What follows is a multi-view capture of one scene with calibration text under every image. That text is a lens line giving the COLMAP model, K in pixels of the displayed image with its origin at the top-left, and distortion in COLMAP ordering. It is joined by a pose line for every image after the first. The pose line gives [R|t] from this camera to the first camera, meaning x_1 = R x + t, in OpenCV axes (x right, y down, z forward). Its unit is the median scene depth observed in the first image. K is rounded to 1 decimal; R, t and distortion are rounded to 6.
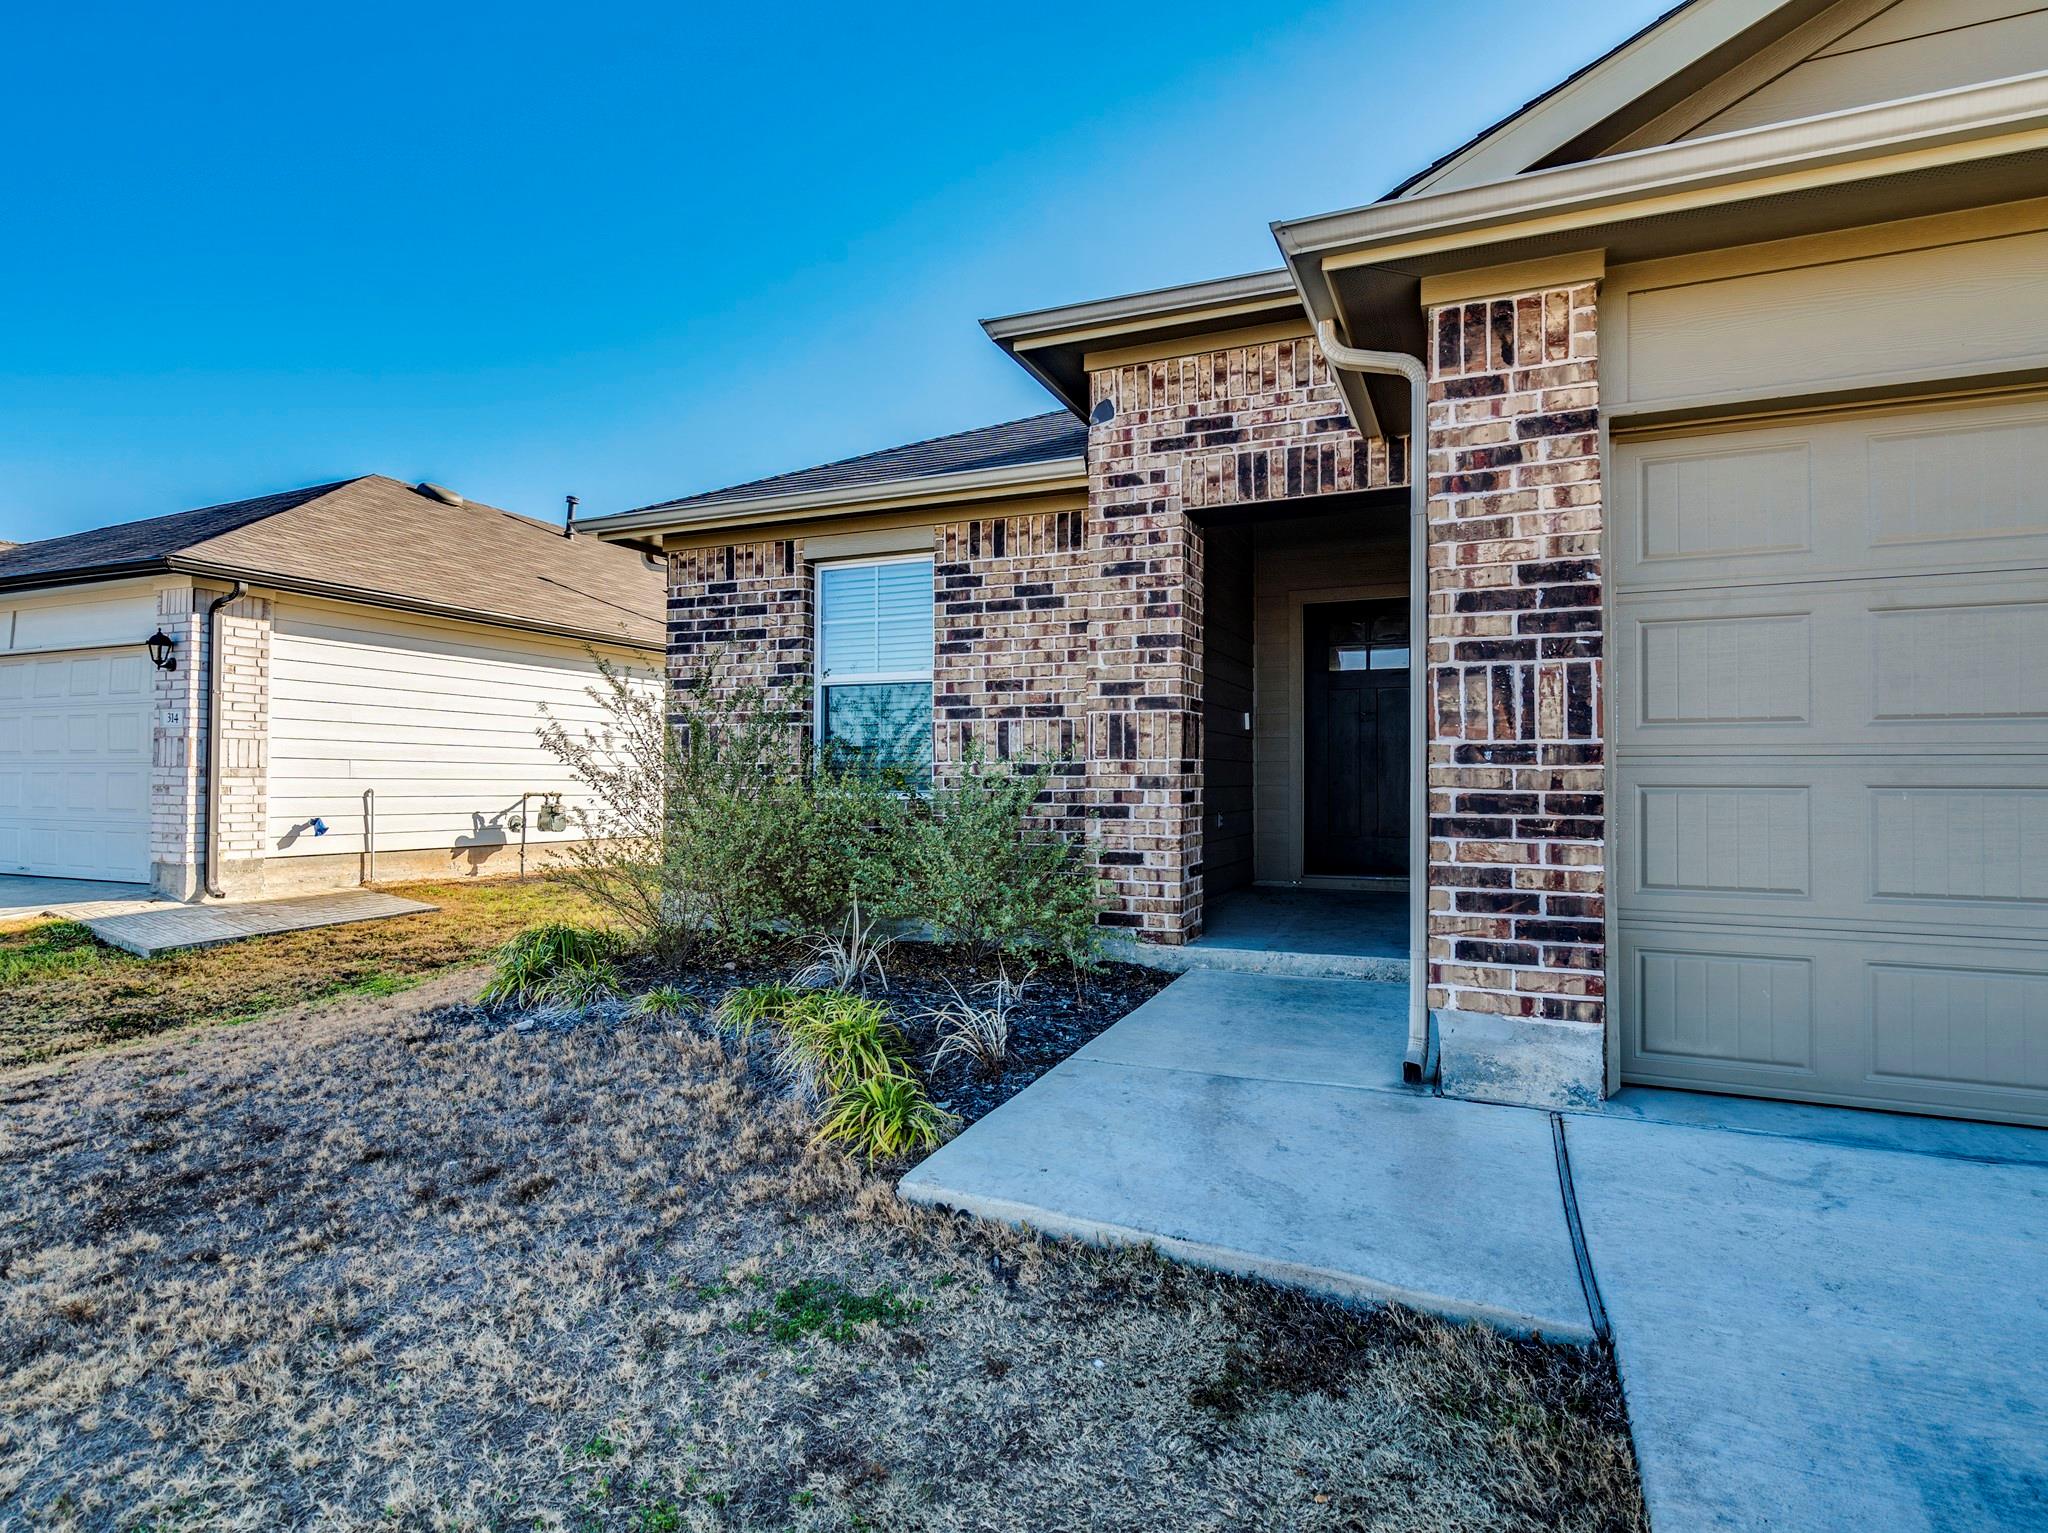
lens RADIAL K [[1064.9, 0, 958.9], [0, 1064.9, 765.6], [0, 0, 1]] dist [-0.002105, 0.000579]
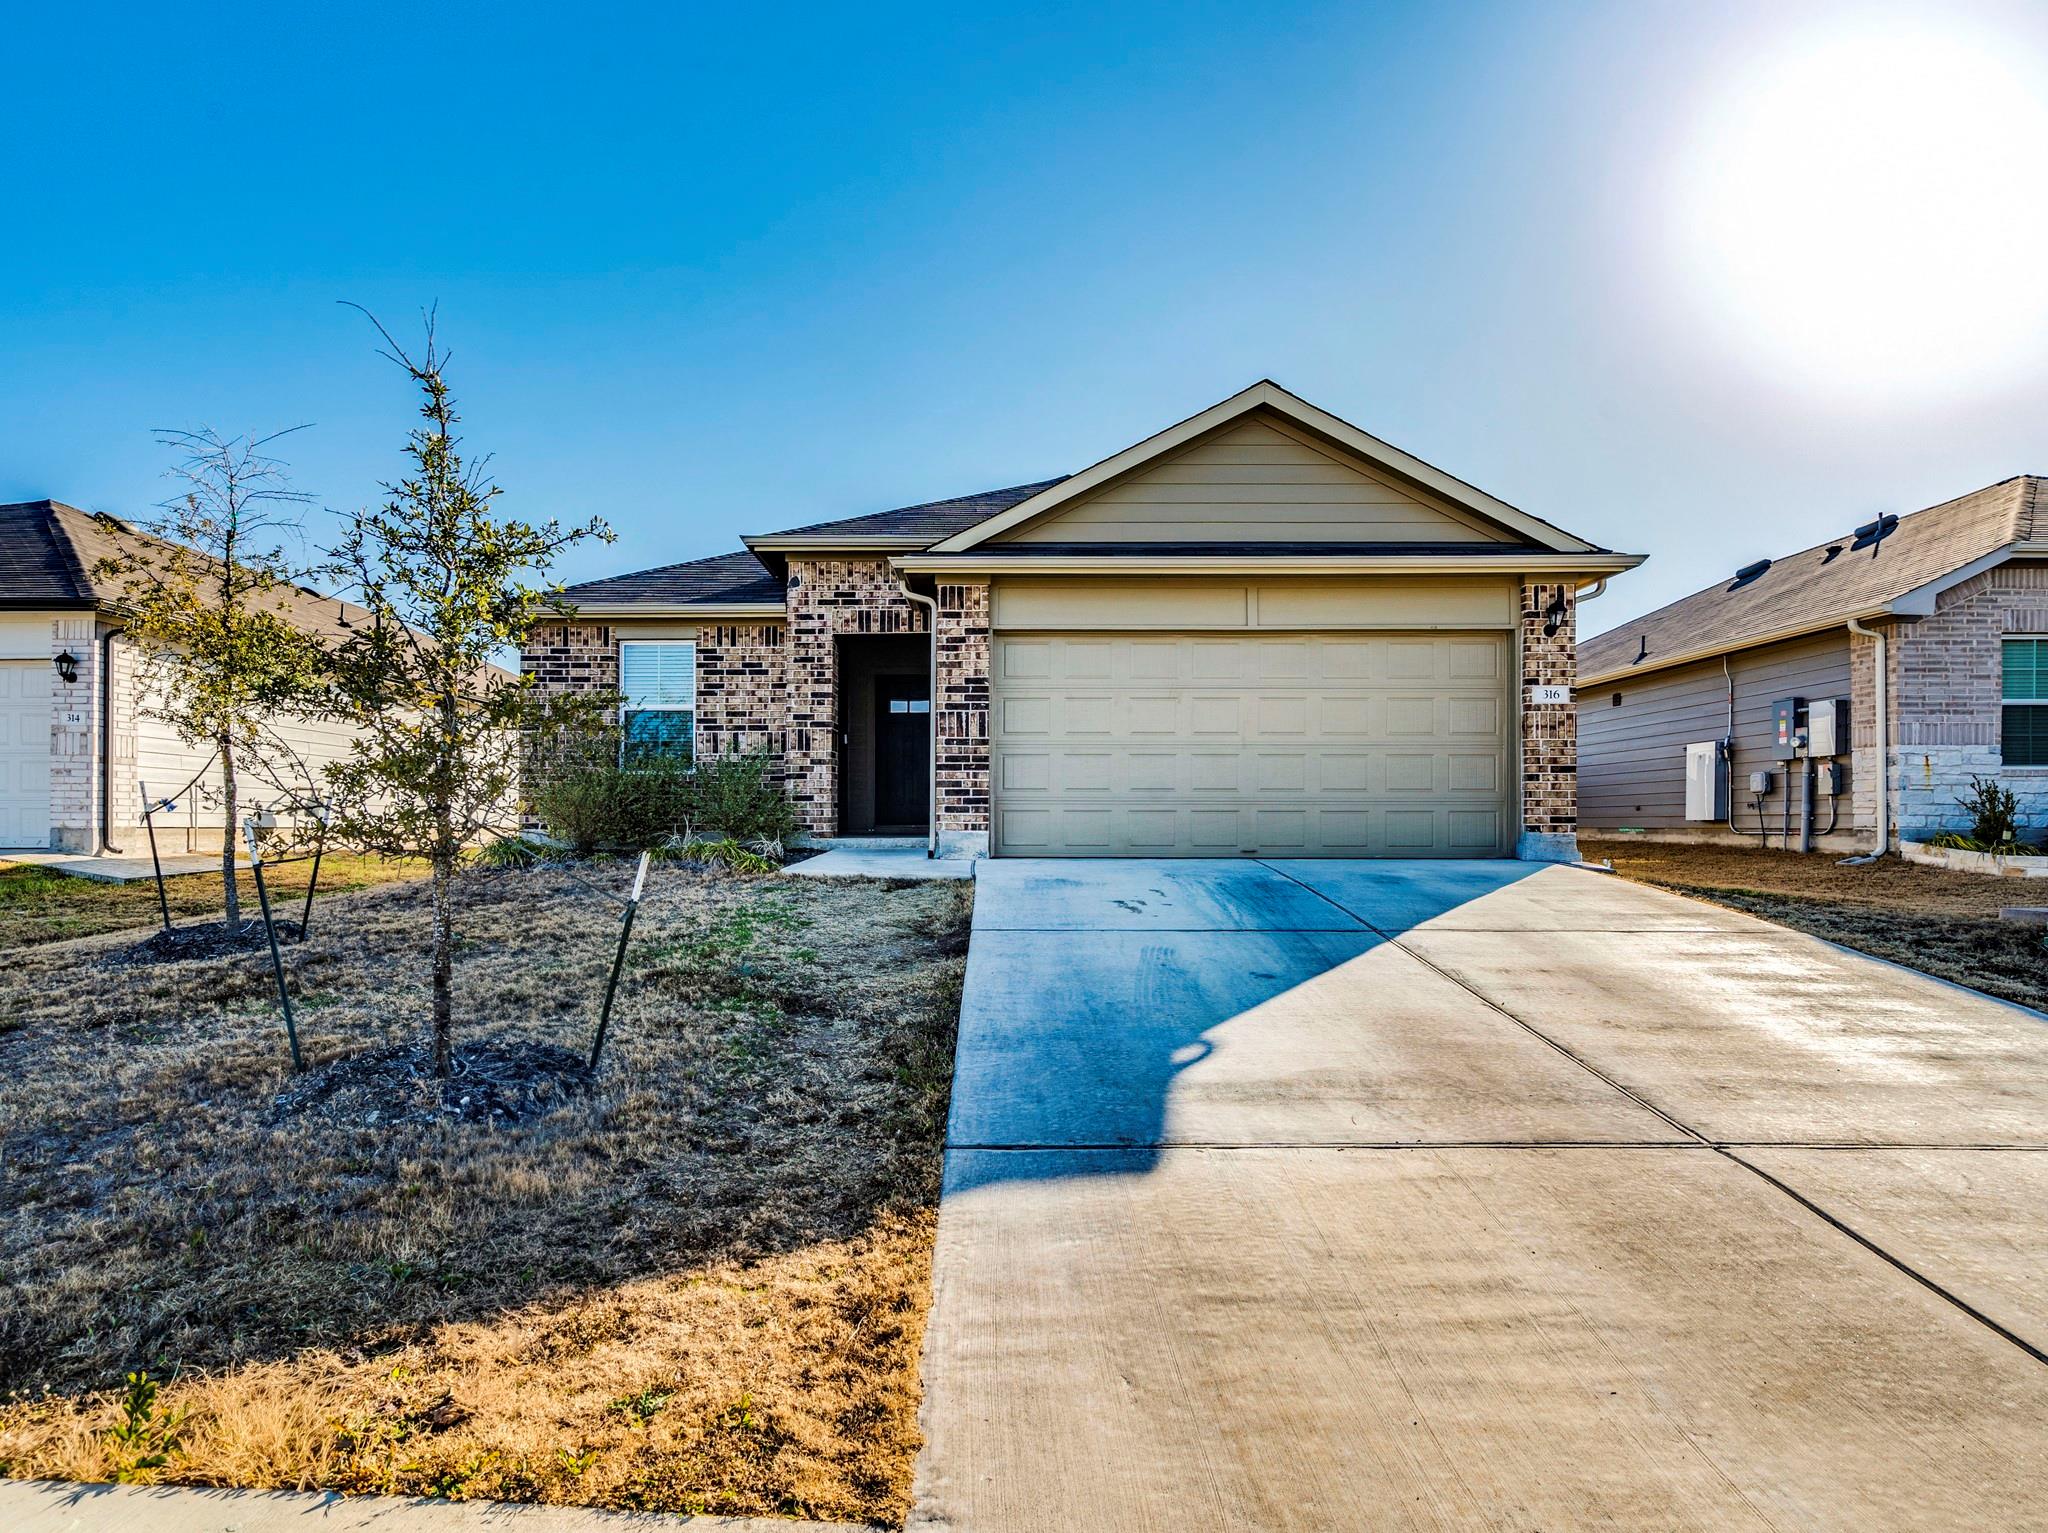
lens RADIAL K [[1066.0, 0, 903.2], [0, 1066.0, 837.0], [0, 0, 1]] dist [-0.013546, -0.000088]
pose [[0.930120, -0.007030, 0.367189, -0.437056], [-0.004365, 0.999535, 0.030195, 0.099629], [-0.367230, -0.029687, 0.929656, -1.029970]]
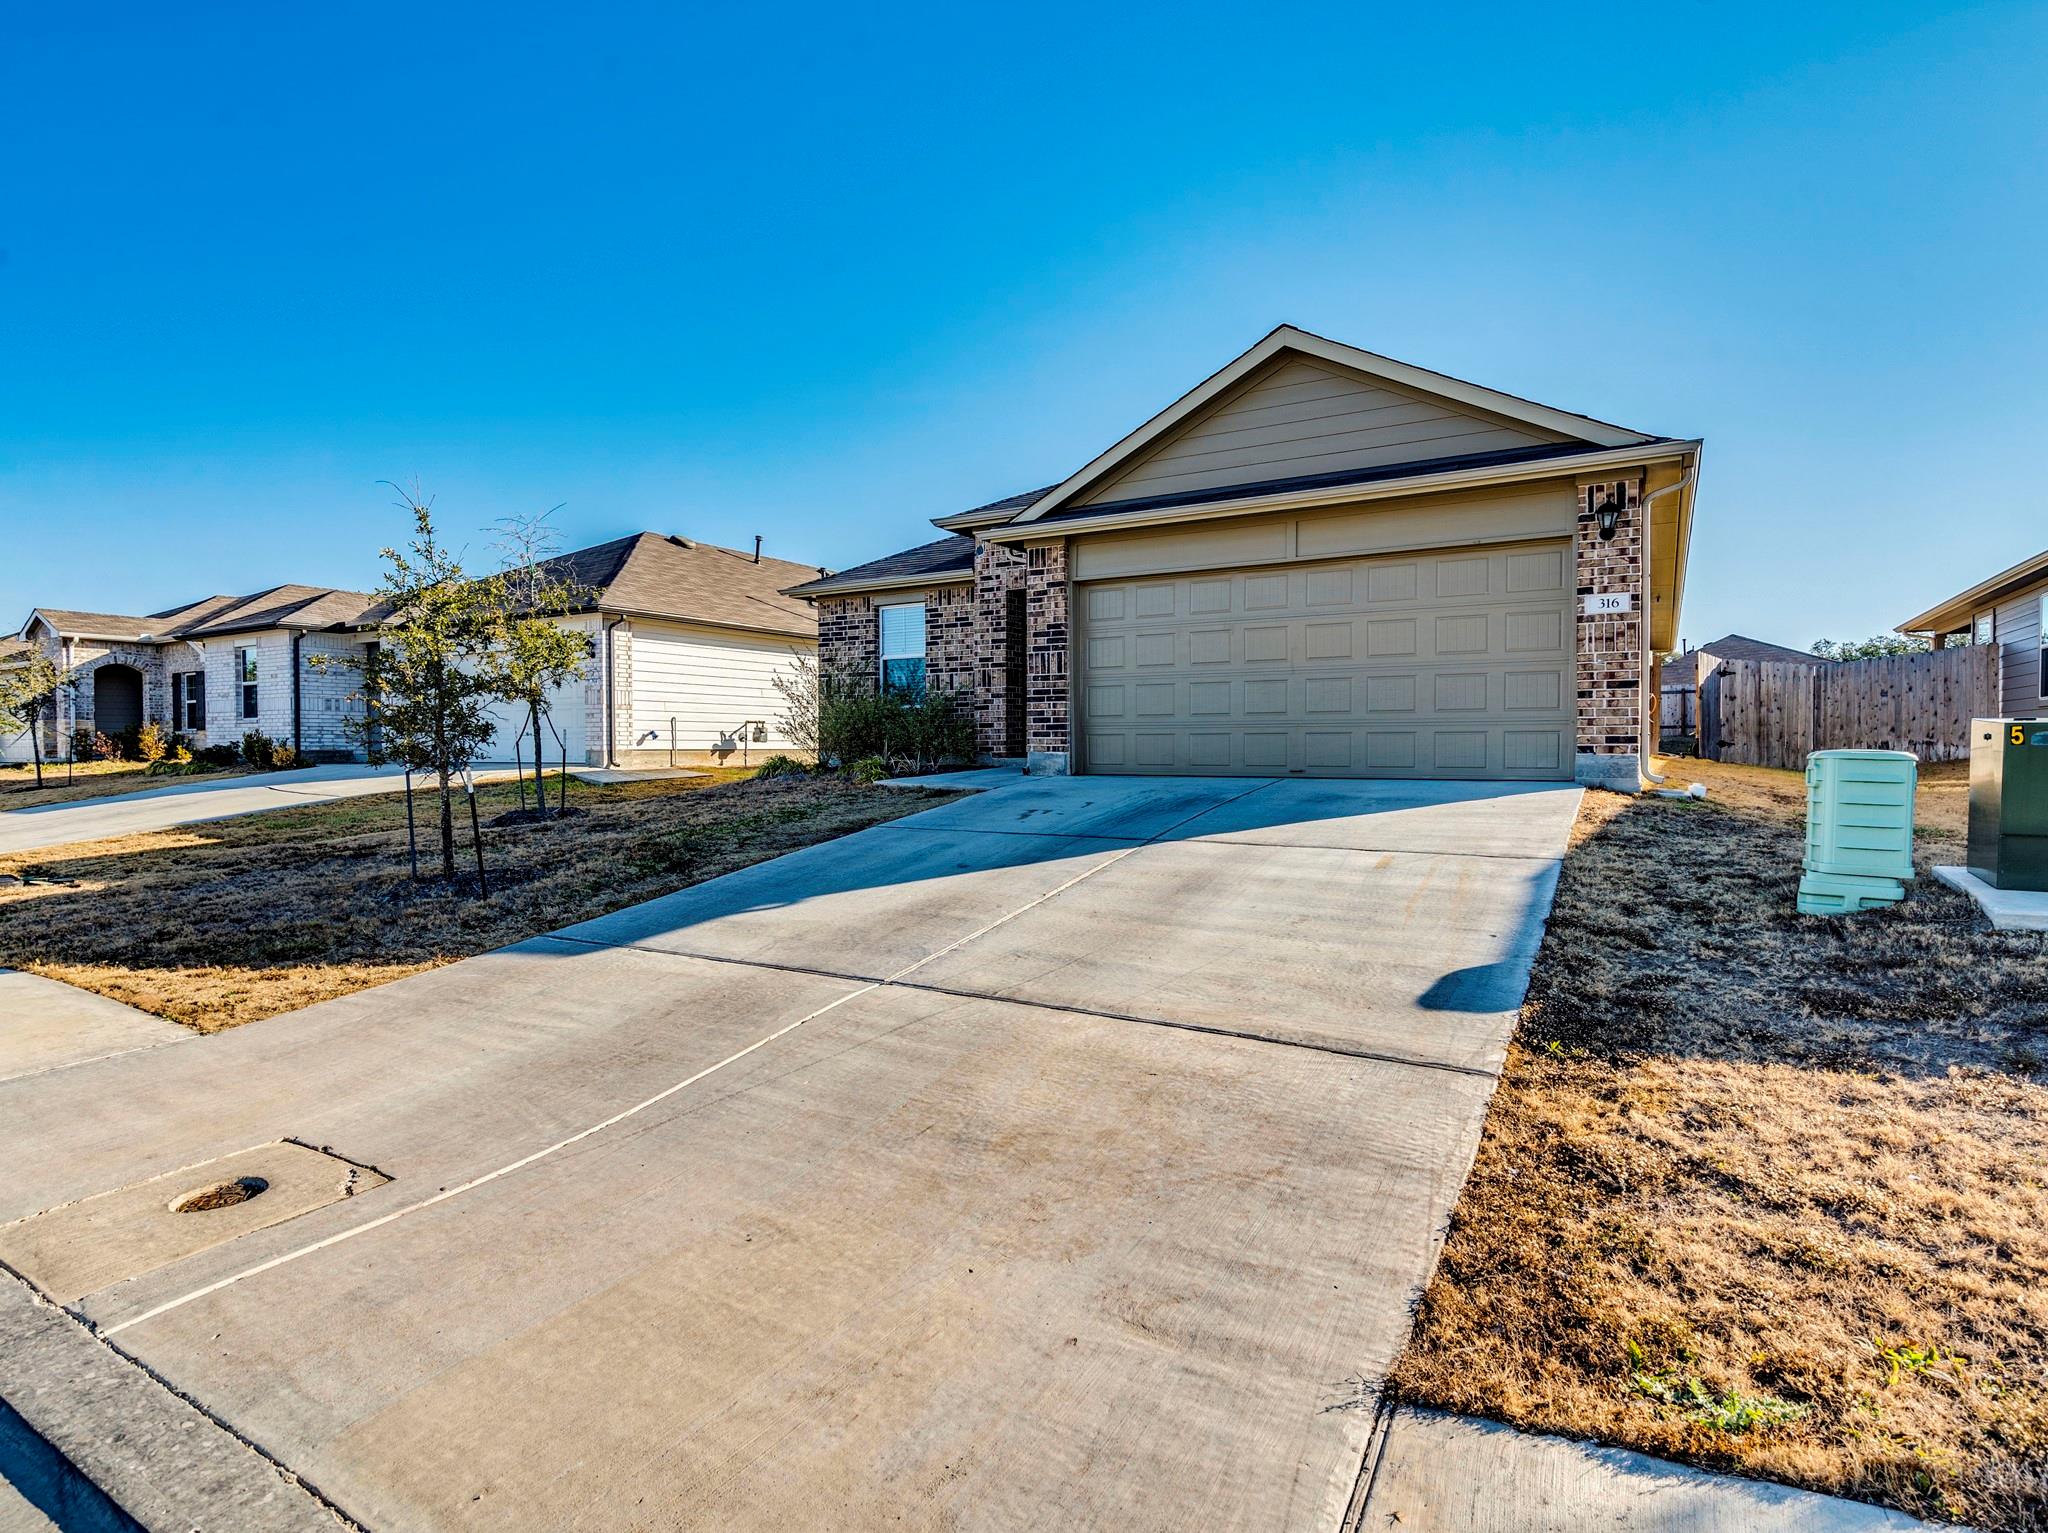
lens RADIAL K [[981.0, 0, 944.6], [0, 981.0, 797.4], [0, 0, 1]] dist [-0.032461, 0.000206]
pose [[0.988544, -0.001883, -0.150922, 0.413797], [0.013161, 0.997189, 0.073760, 0.085425], [0.150359, -0.074901, 0.985790, -1.399100]]
